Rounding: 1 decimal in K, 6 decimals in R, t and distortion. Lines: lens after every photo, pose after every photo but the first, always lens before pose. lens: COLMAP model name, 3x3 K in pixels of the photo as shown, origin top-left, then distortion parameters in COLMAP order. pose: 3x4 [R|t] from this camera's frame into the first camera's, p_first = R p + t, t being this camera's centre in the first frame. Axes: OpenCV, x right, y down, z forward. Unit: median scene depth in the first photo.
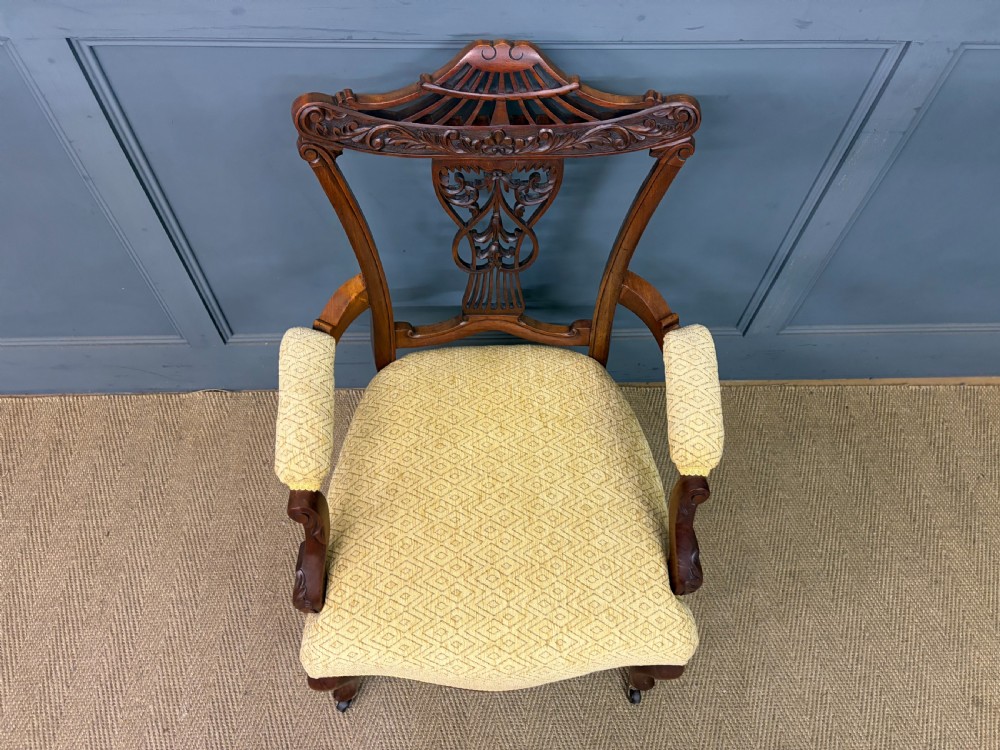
lens RADIAL K [[763.1, 0, 502.1], [0, 763.1, 375.8], [0, 0, 1]] dist [0.050635, -0.057529]
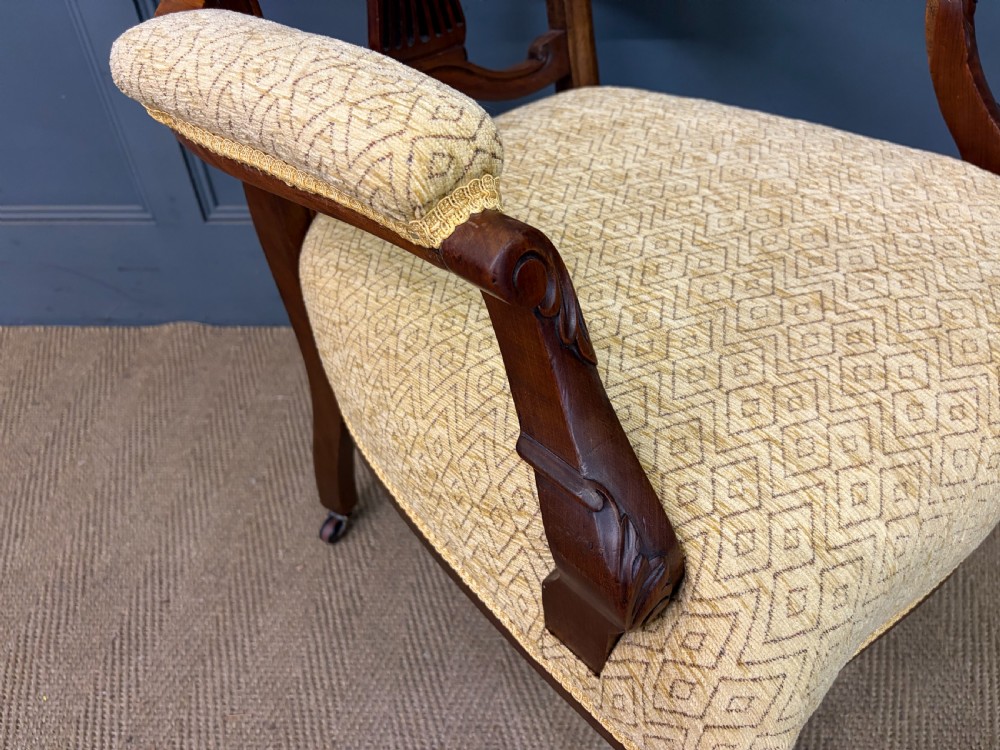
lens RADIAL K [[763.1, 0, 499.6], [0, 763.1, 384.2], [0, 0, 1]] dist [0.050635, -0.057529]
pose [[0.996091, 0.007404, -0.088020, -0.035572], [-0.032796, 0.956252, -0.290701, 0.316908], [0.082017, 0.292451, 0.952757, 0.438075]]
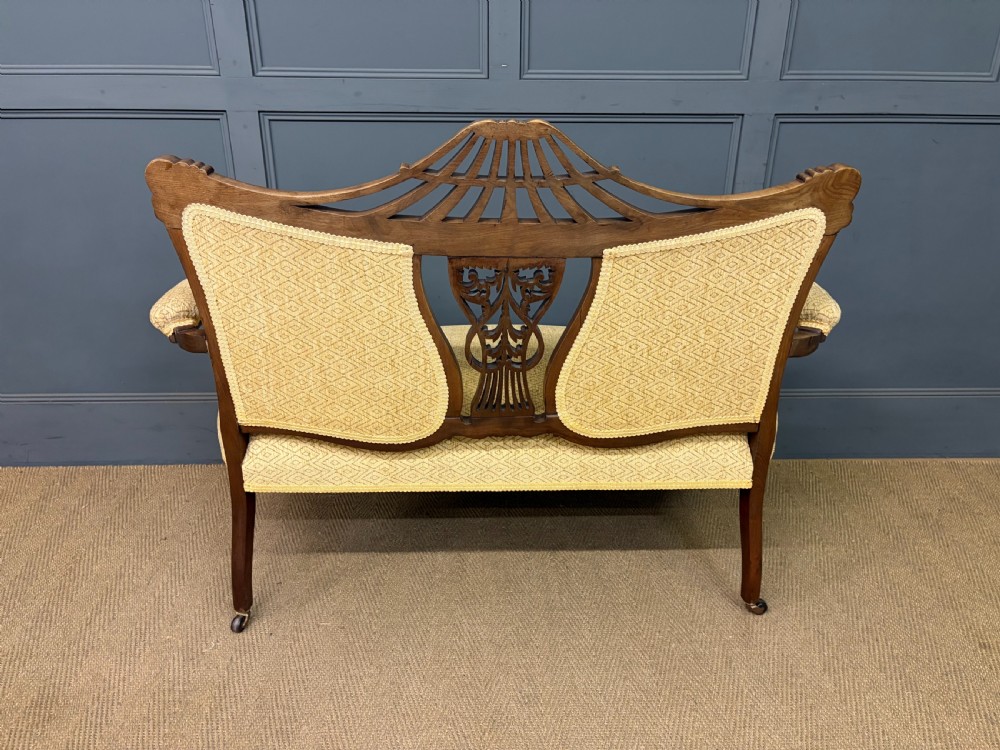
lens RADIAL K [[763.1, 0, 502.0], [0, 763.1, 377.3], [0, 0, 1]] dist [0.050635, -0.057529]
pose [[0.999628, -0.021195, -0.017161, 0.007491], [0.007357, 0.815513, -0.578692, 0.717820], [0.026260, 0.578350, 0.815366, -0.046979]]
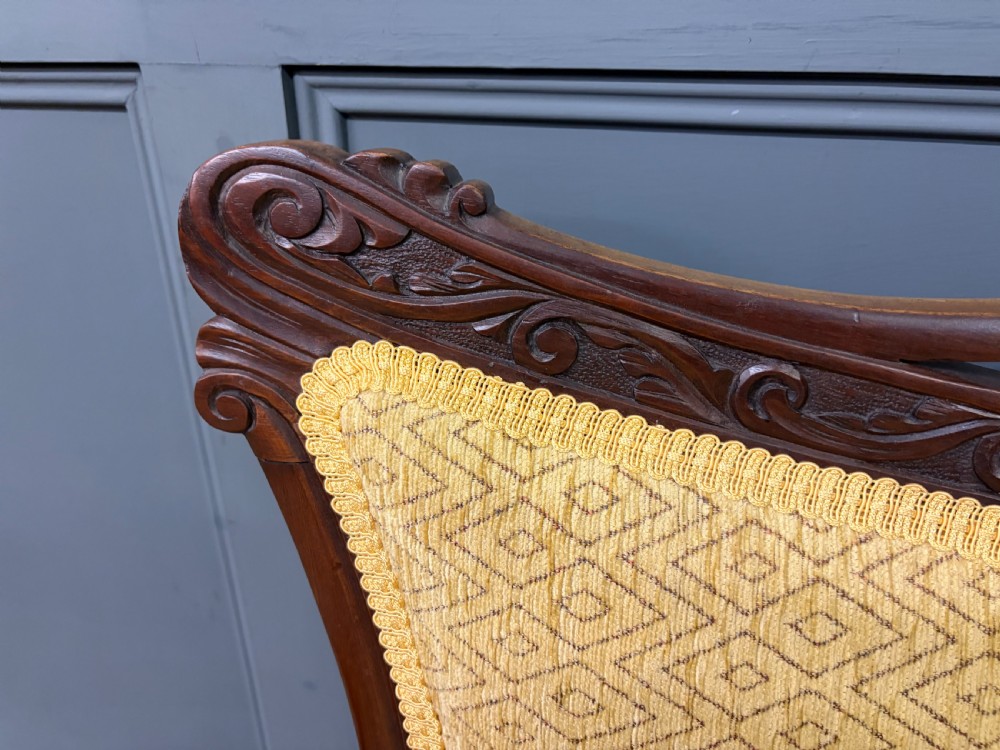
lens RADIAL K [[763.1, 0, 500.0], [0, 763.1, 375.9], [0, 0, 1]] dist [0.050635, -0.057529]
pose [[0.948059, 0.100719, -0.301728, -0.242132], [-0.254190, 0.810144, -0.528256, -0.119543], [0.191238, 0.577514, 0.793666, 0.550839]]
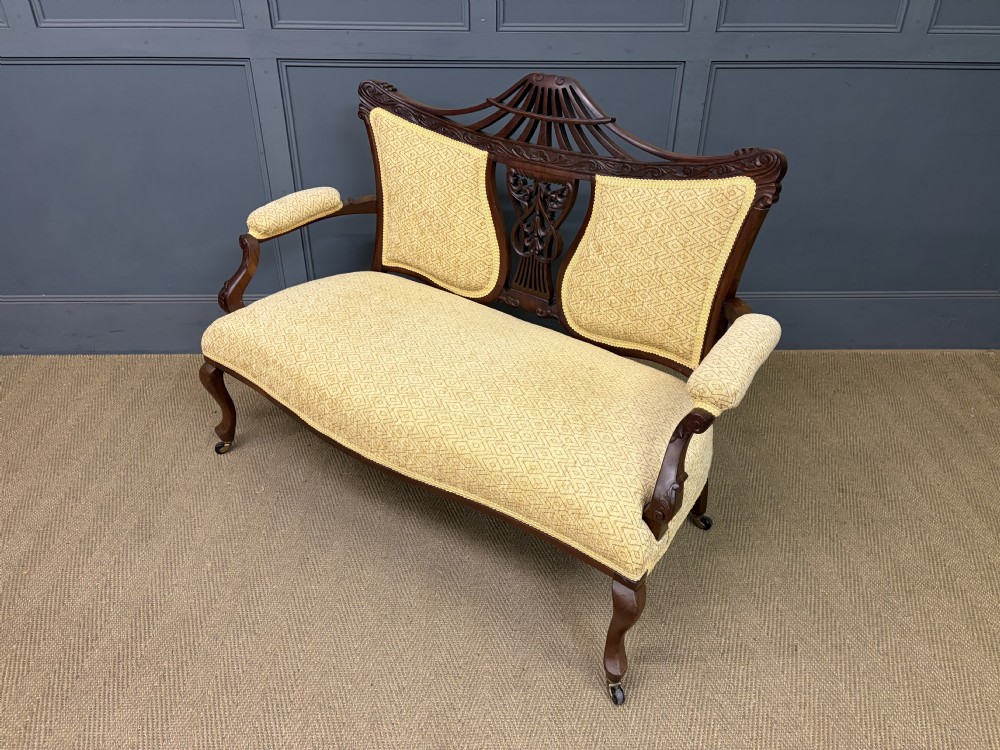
lens RADIAL K [[763.1, 0, 499.8], [0, 763.1, 376.6], [0, 0, 1]] dist [0.050635, -0.057529]
pose [[0.999685, -0.016468, -0.018917, 0.046072], [0.006016, 0.889664, -0.456576, 0.858794], [0.024349, 0.456319, 0.889483, -0.303674]]
